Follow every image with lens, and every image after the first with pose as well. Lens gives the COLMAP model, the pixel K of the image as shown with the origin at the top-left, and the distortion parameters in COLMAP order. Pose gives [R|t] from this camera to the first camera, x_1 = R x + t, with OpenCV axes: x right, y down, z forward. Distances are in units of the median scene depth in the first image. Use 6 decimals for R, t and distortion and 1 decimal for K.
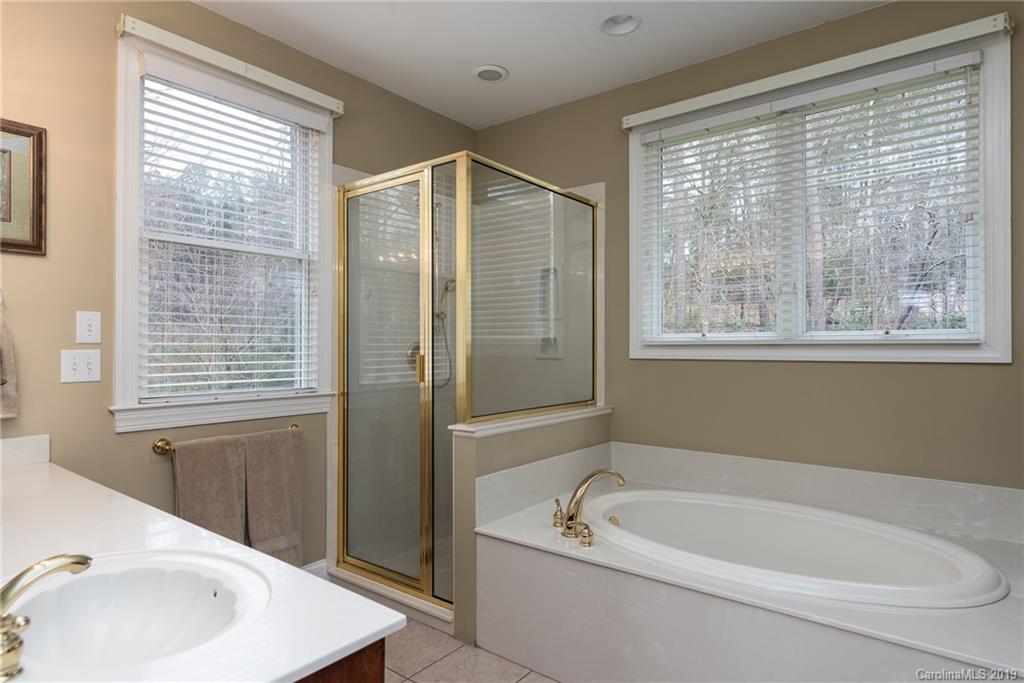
lens RADIAL K [[575.1, 0, 514.6], [0, 575.1, 344.4], [0, 0, 1]] dist [-0.000402, -0.001404]
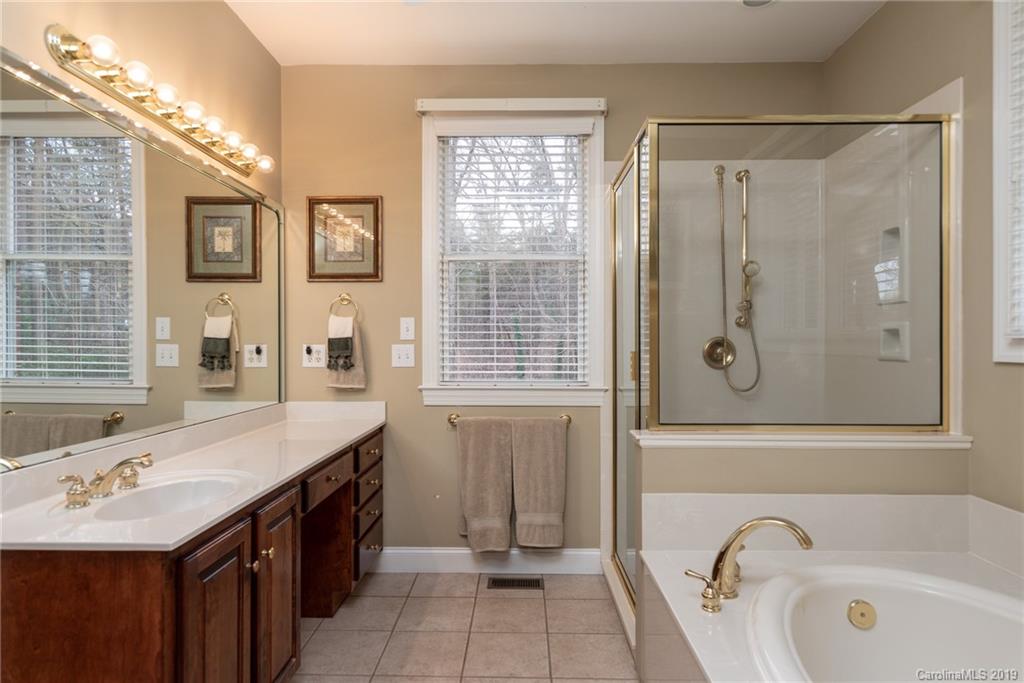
lens RADIAL K [[575.1, 0, 513.0], [0, 575.1, 341.7], [0, 0, 1]] dist [-0.000402, -0.001404]
pose [[0.596773, -0.001802, -0.802408, 0.410423], [0.006016, 0.999979, 0.002228, -0.000164], [0.802387, -0.006157, 0.596772, 0.269062]]
